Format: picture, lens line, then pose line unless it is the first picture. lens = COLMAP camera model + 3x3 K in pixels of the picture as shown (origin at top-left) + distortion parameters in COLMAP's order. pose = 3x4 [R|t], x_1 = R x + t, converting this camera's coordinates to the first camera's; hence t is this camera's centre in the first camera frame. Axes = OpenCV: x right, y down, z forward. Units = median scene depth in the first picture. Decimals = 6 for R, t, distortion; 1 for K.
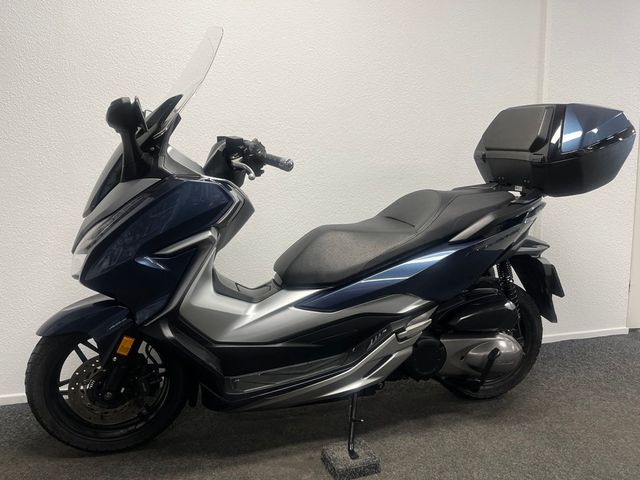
lens RADIAL K [[479.1, 0, 320.0], [0, 479.1, 240.0], [0, 0, 1]] dist [-0.011175, -0.008697]
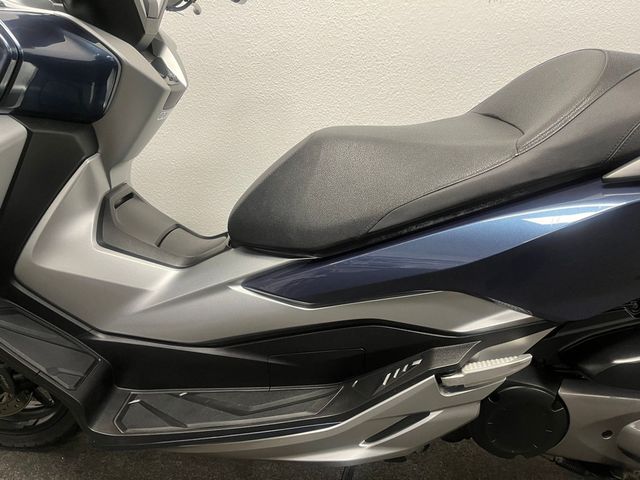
lens RADIAL K [[479.1, 0, 320.0], [0, 479.1, 240.0], [0, 0, 1]] dist [-0.011175, -0.008697]
pose [[0.924443, 0.111381, -0.364690, 0.204215], [-0.041854, 0.980250, 0.193284, -0.012679], [0.379015, -0.163416, 0.910847, 0.560083]]
